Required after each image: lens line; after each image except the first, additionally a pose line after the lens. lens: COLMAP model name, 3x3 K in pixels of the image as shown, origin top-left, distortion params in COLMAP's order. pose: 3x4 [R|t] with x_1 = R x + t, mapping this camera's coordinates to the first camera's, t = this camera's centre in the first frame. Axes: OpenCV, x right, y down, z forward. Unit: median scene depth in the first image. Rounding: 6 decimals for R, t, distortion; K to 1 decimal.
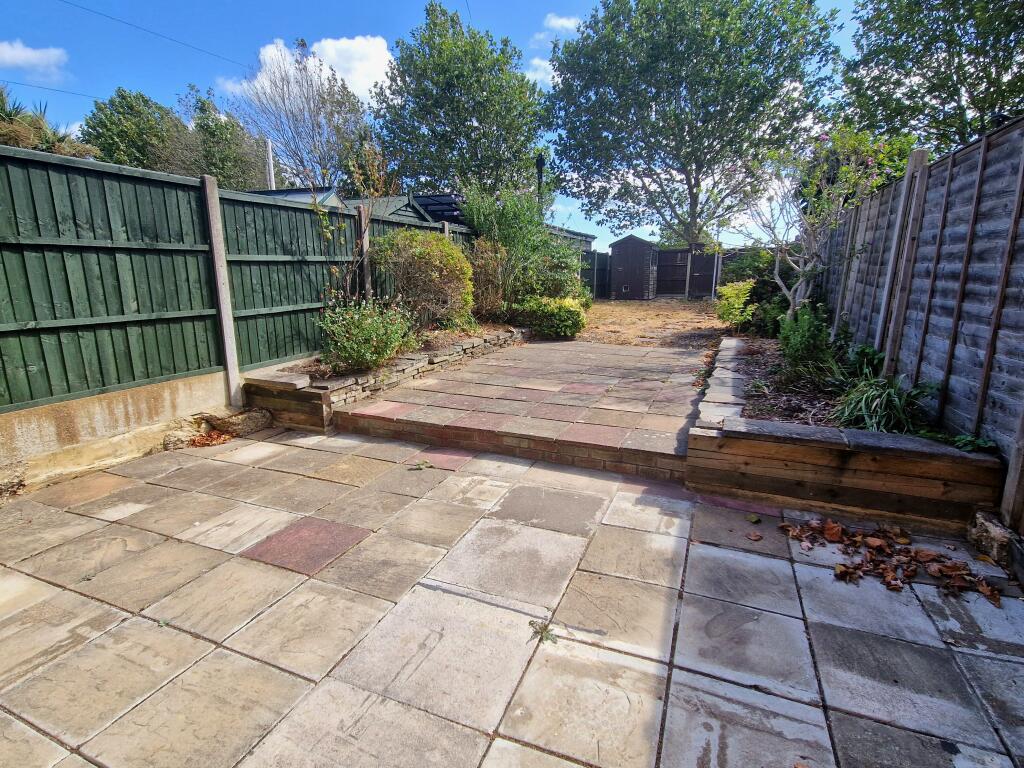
lens RADIAL K [[507.2, 0, 512.0], [0, 507.2, 384.0], [0, 0, 1]] dist [0.004019, 0.000093]
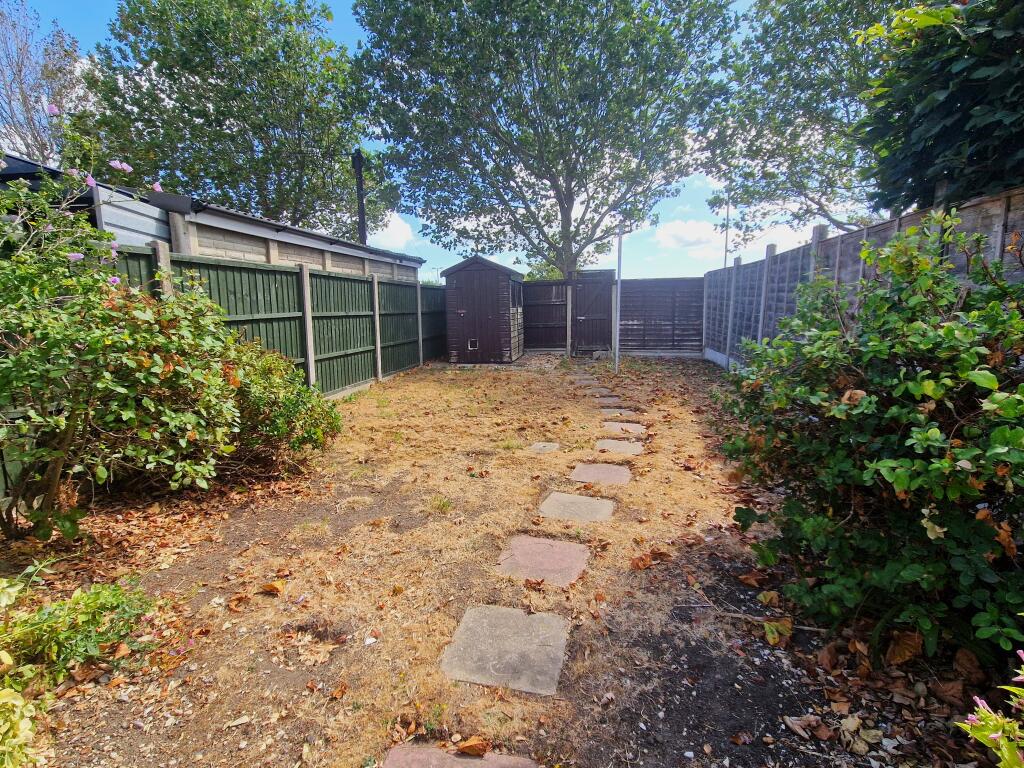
lens RADIAL K [[507.2, 0, 512.0], [0, 507.2, 384.0], [0, 0, 1]] dist [0.004019, 0.000093]
pose [[0.972932, -0.050155, 0.225585, 0.096374], [0.064841, 0.996199, -0.058163, -0.075456], [-0.221810, 0.071216, 0.972486, 0.300253]]
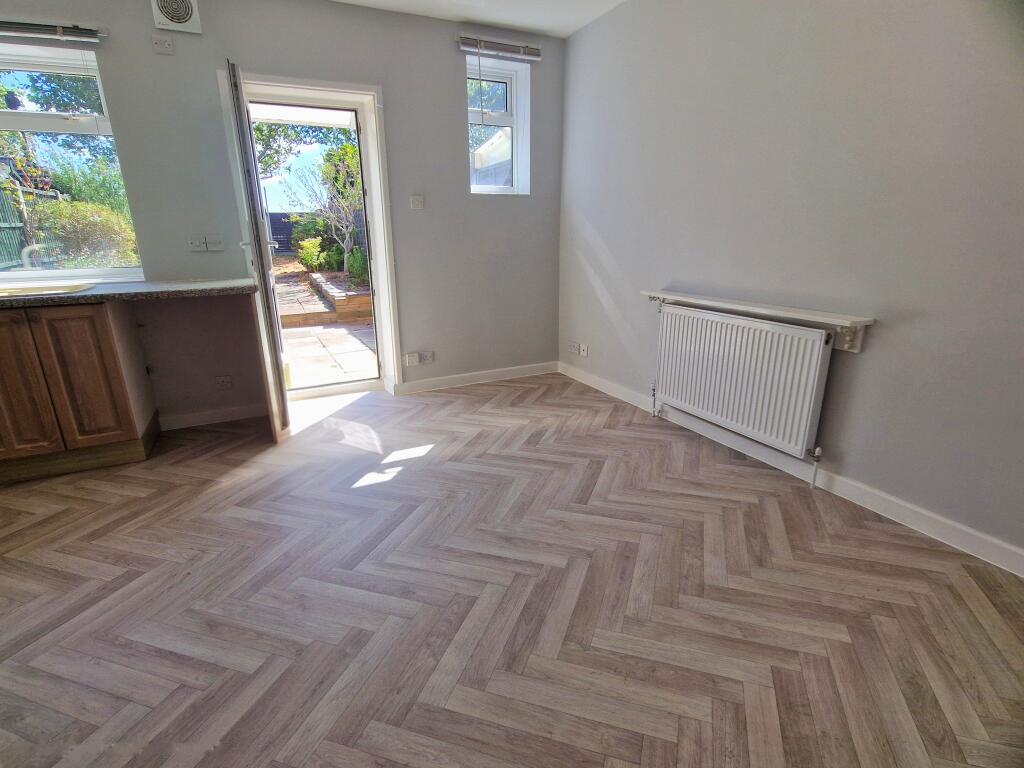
lens RADIAL K [[507.2, 0, 512.0], [0, 507.2, 384.0], [0, 0, 1]] dist [0.004019, 0.000093]
pose [[0.654616, -0.225816, 0.721447, -0.290997], [0.175556, 0.973663, 0.145468, 0.091015], [-0.735295, 0.031429, 0.677018, -0.395437]]
